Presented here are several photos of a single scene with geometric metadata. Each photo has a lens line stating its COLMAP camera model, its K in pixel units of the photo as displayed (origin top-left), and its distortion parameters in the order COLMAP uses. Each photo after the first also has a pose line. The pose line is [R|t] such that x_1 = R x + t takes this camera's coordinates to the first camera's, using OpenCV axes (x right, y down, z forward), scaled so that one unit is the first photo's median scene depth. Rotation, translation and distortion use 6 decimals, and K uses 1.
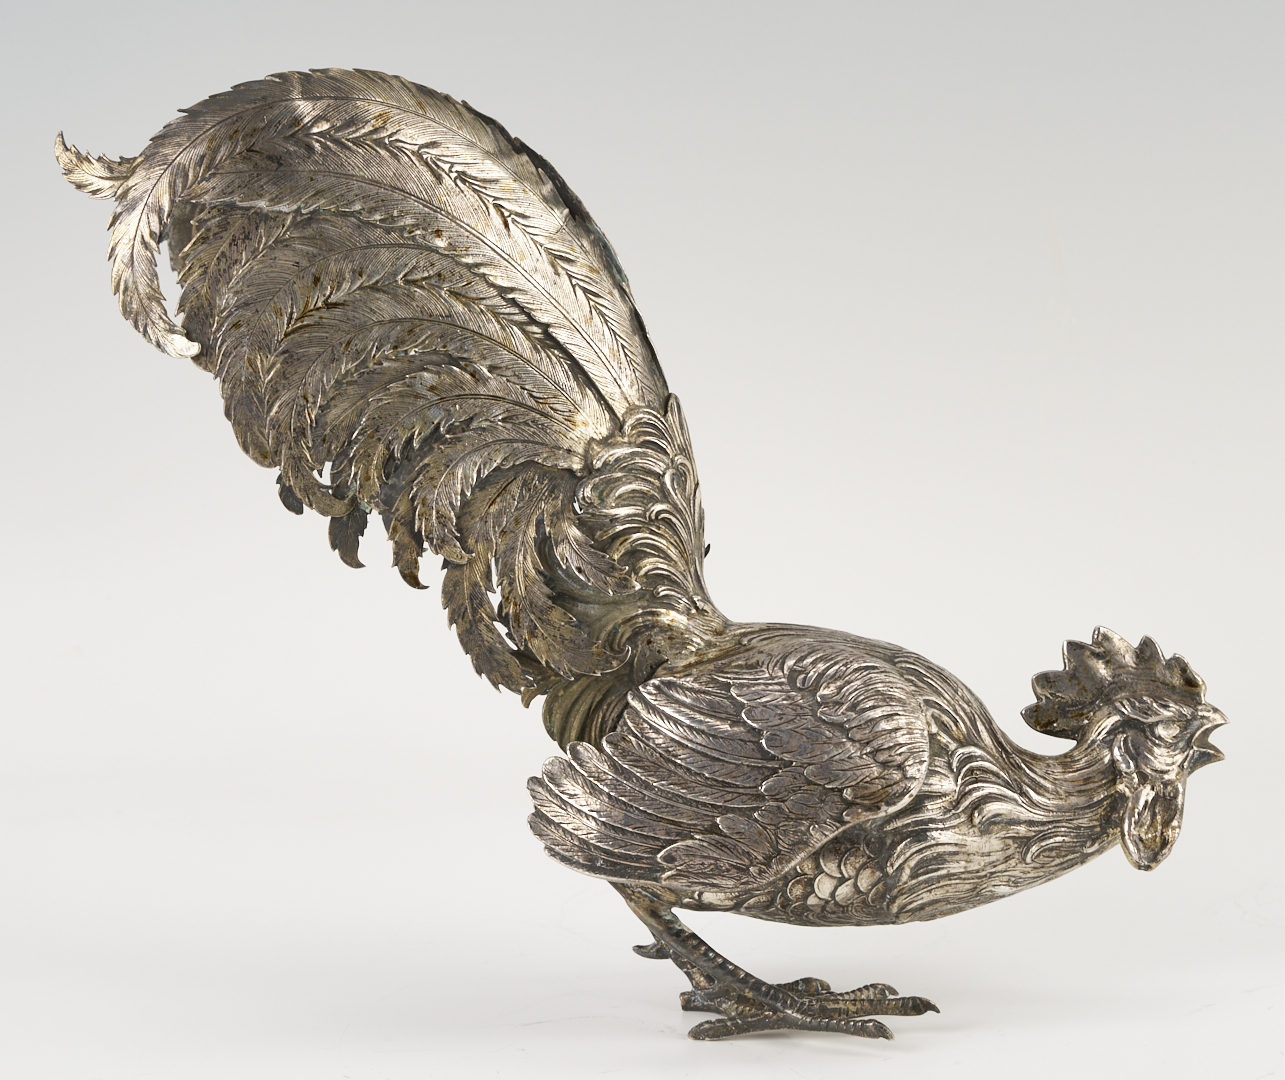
lens RADIAL K [[5764.6, 0, 648.0], [0, 5764.6, 533.7], [0, 0, 1]] dist [-0.261846, 0.000000]
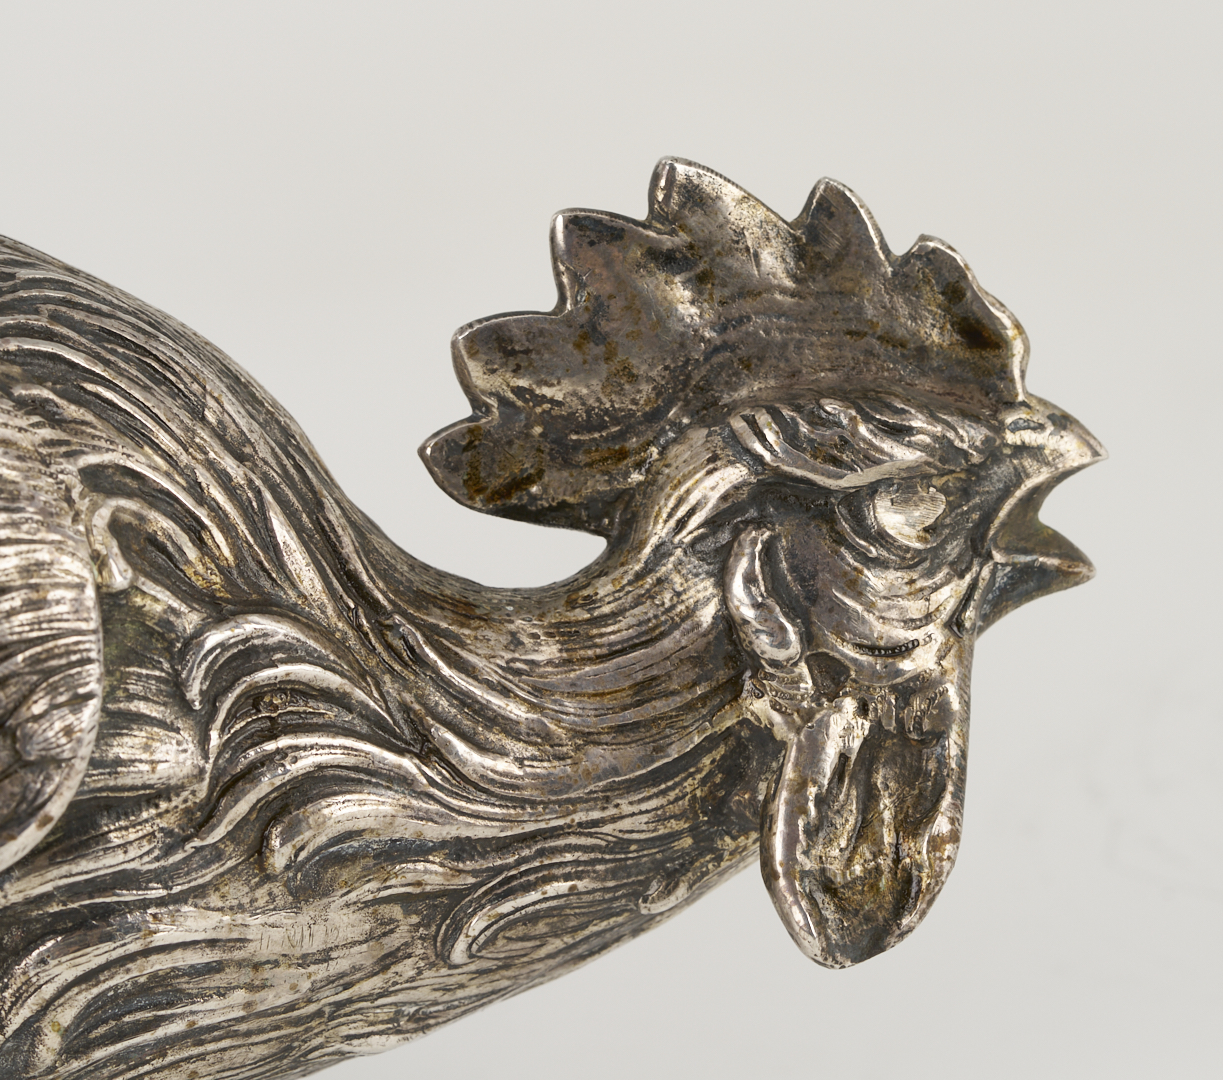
lens RADIAL K [[6936.5, 0, 611.1], [0, 6936.5, 540.3], [0, 0, 1]] dist [-0.222758, 0.000000]
pose [[0.997073, -0.041263, 0.064368, 0.051659], [0.026629, 0.976573, 0.213534, -0.042436], [-0.071671, -0.211195, 0.974813, 0.649666]]
